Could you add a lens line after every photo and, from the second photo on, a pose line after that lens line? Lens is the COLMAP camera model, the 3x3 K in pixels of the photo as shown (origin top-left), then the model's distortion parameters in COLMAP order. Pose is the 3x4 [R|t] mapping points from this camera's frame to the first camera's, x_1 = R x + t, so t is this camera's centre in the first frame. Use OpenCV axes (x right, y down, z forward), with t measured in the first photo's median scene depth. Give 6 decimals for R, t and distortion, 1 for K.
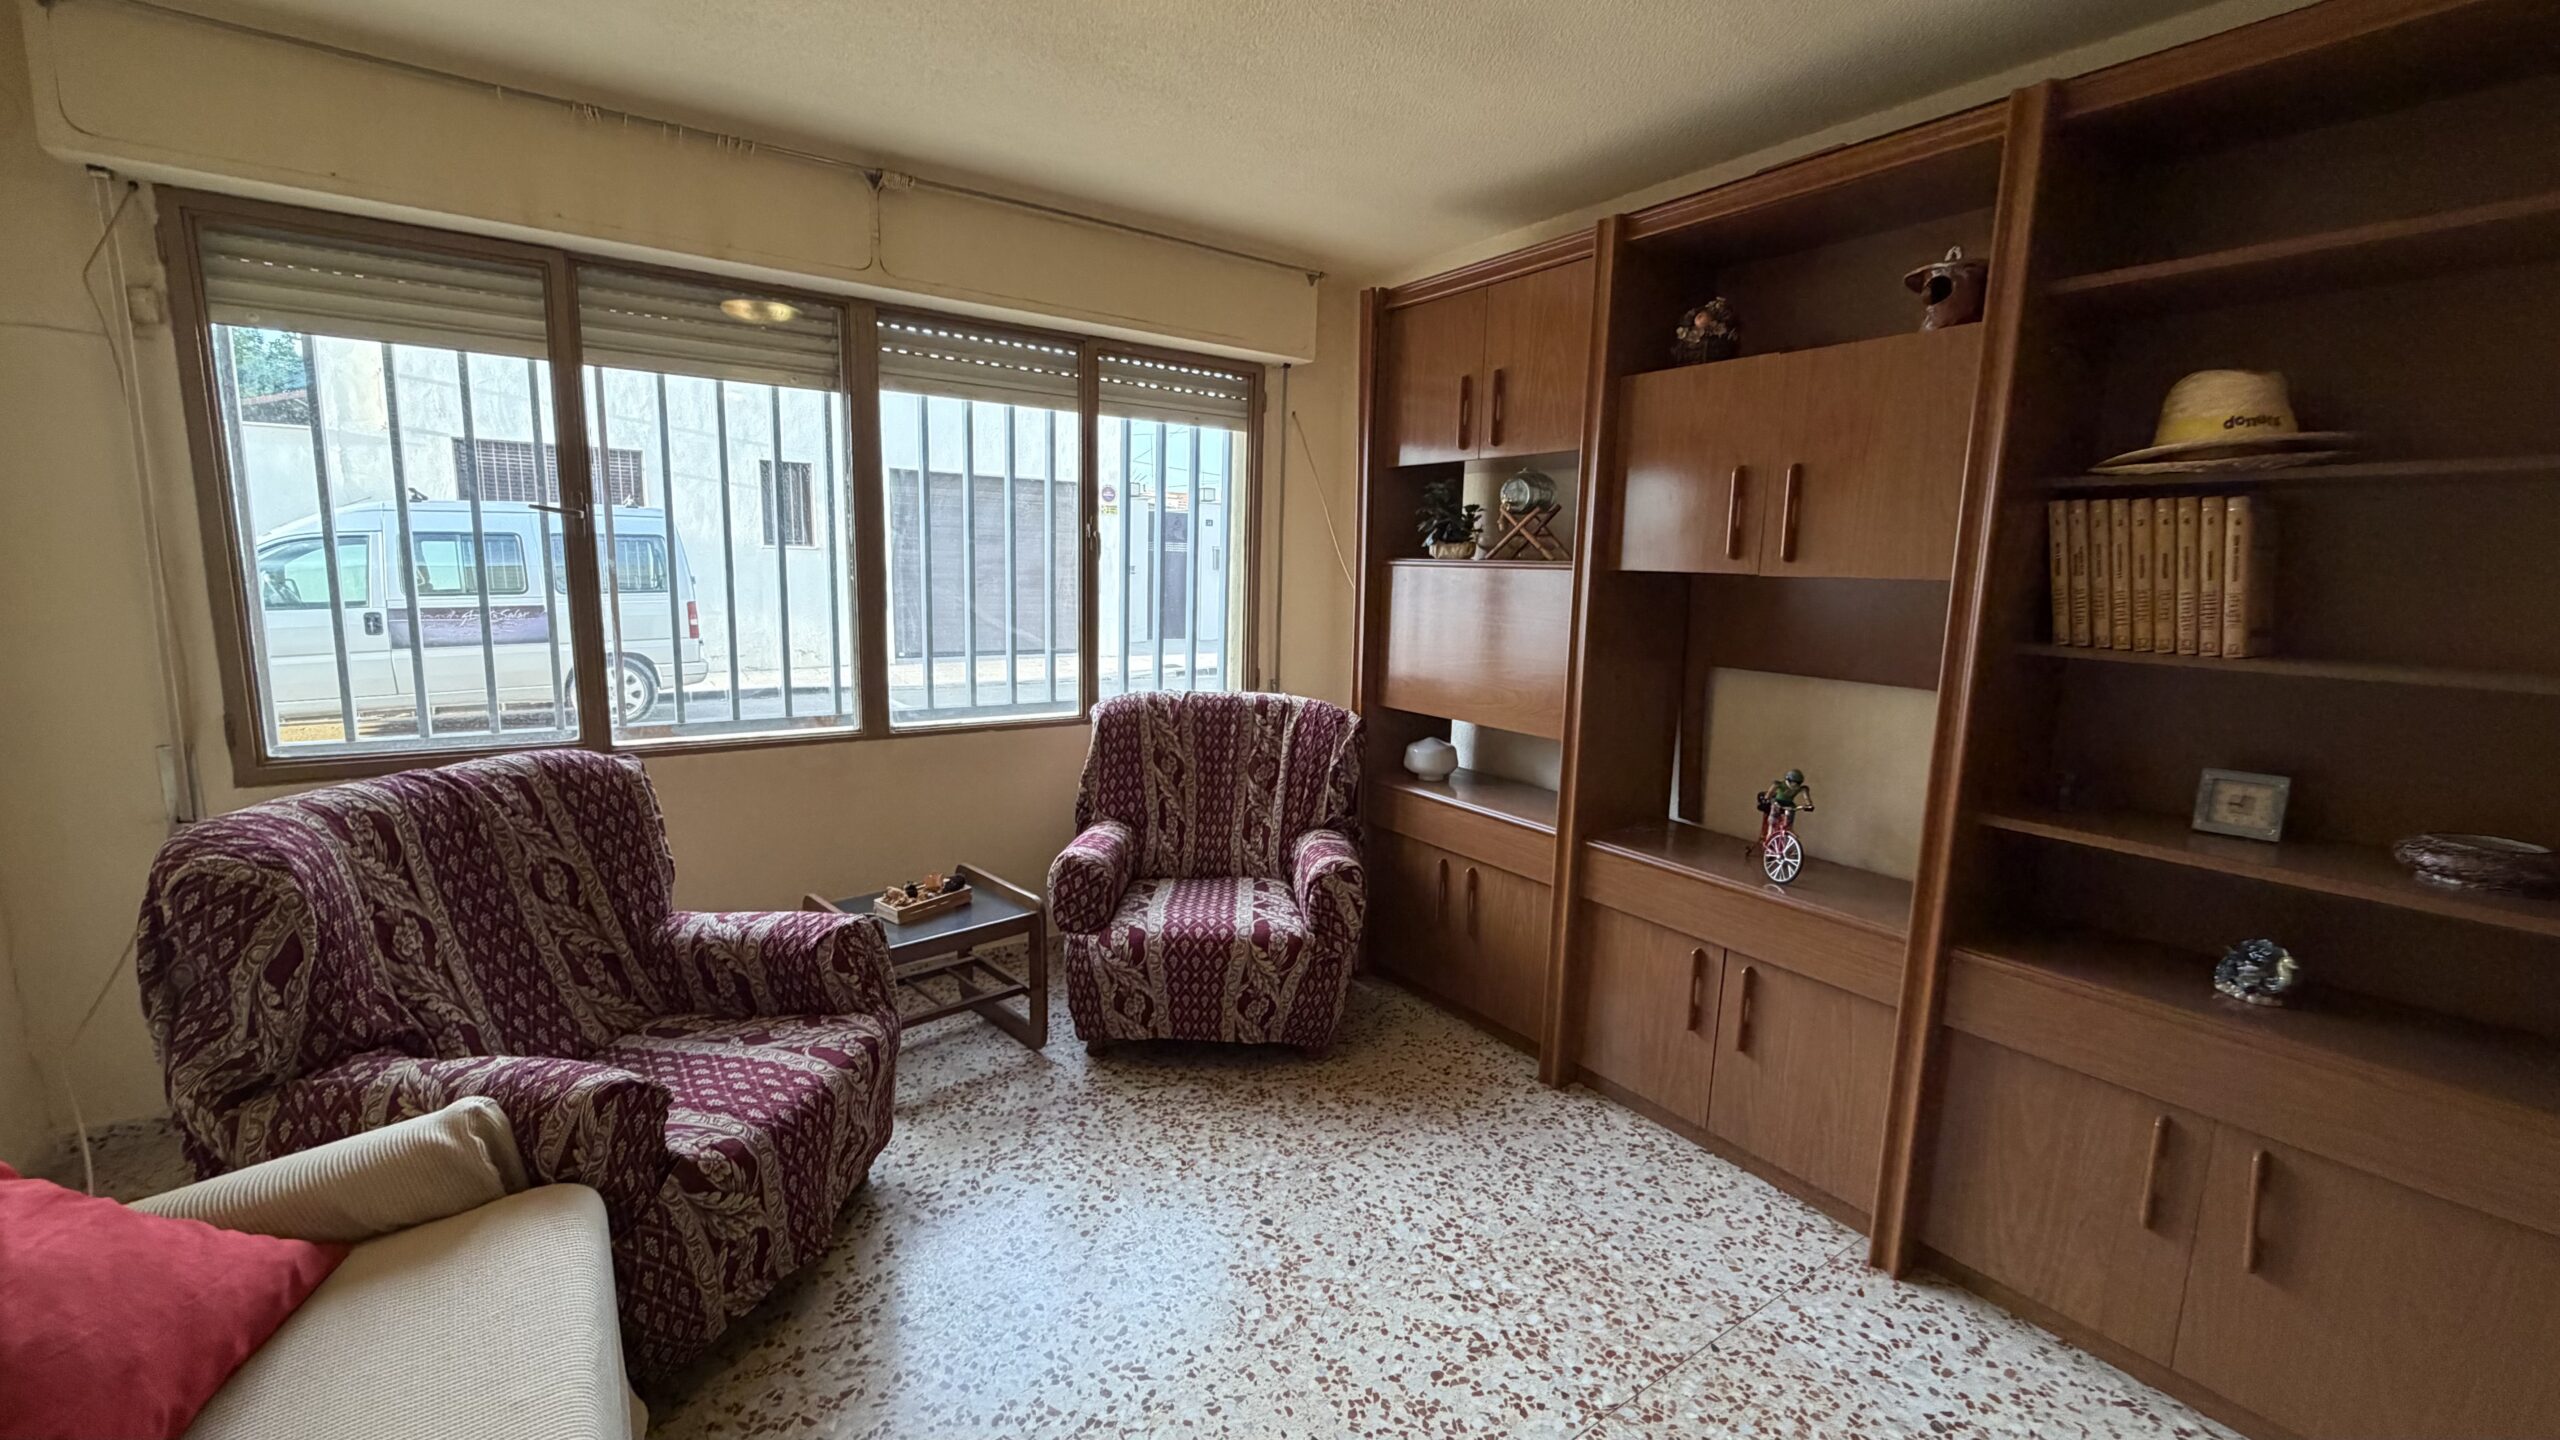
lens RADIAL K [[1021.9, 0, 1275.6], [0, 1021.9, 720.7], [0, 0, 1]] dist [0.002496, 0.000075]
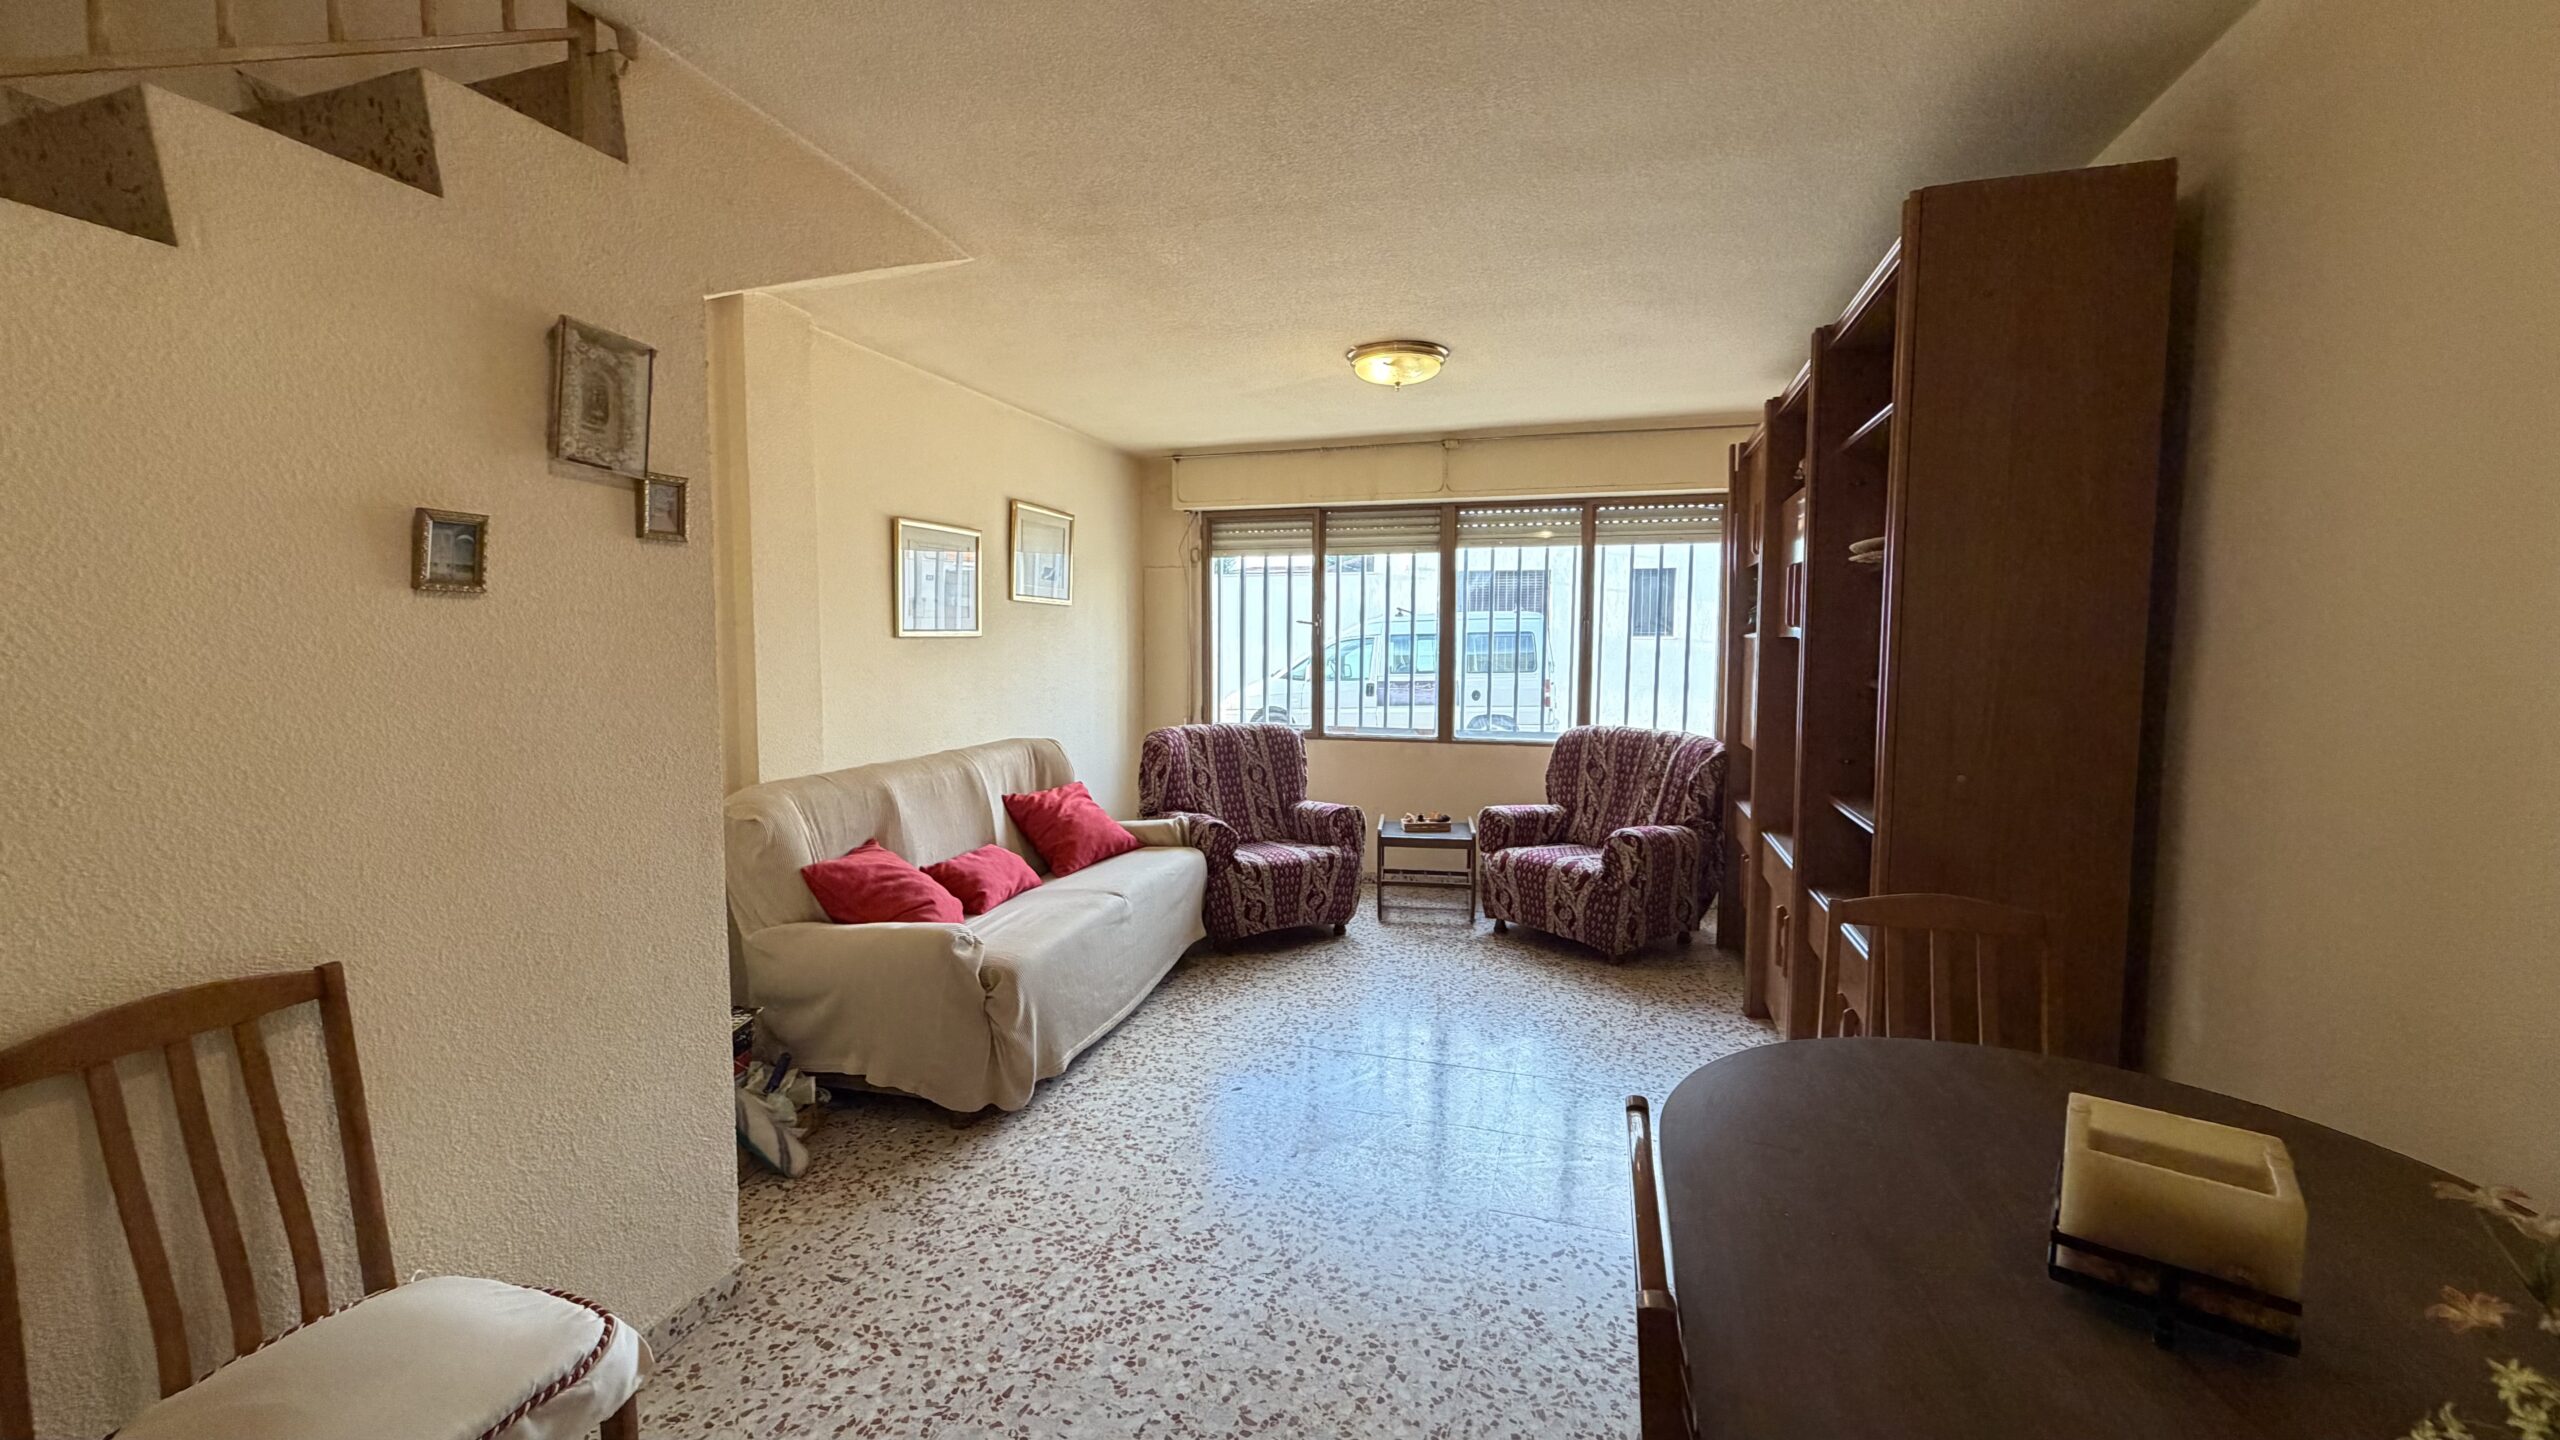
lens RADIAL K [[1021.9, 0, 1277.5], [0, 1021.9, 723.8], [0, 0, 1]] dist [0.002496, 0.000075]
pose [[0.616617, 0.041074, -0.786191, 0.968737], [-0.107749, 0.993644, -0.032596, 0.087375], [0.779855, 0.104811, 0.617123, -0.377990]]
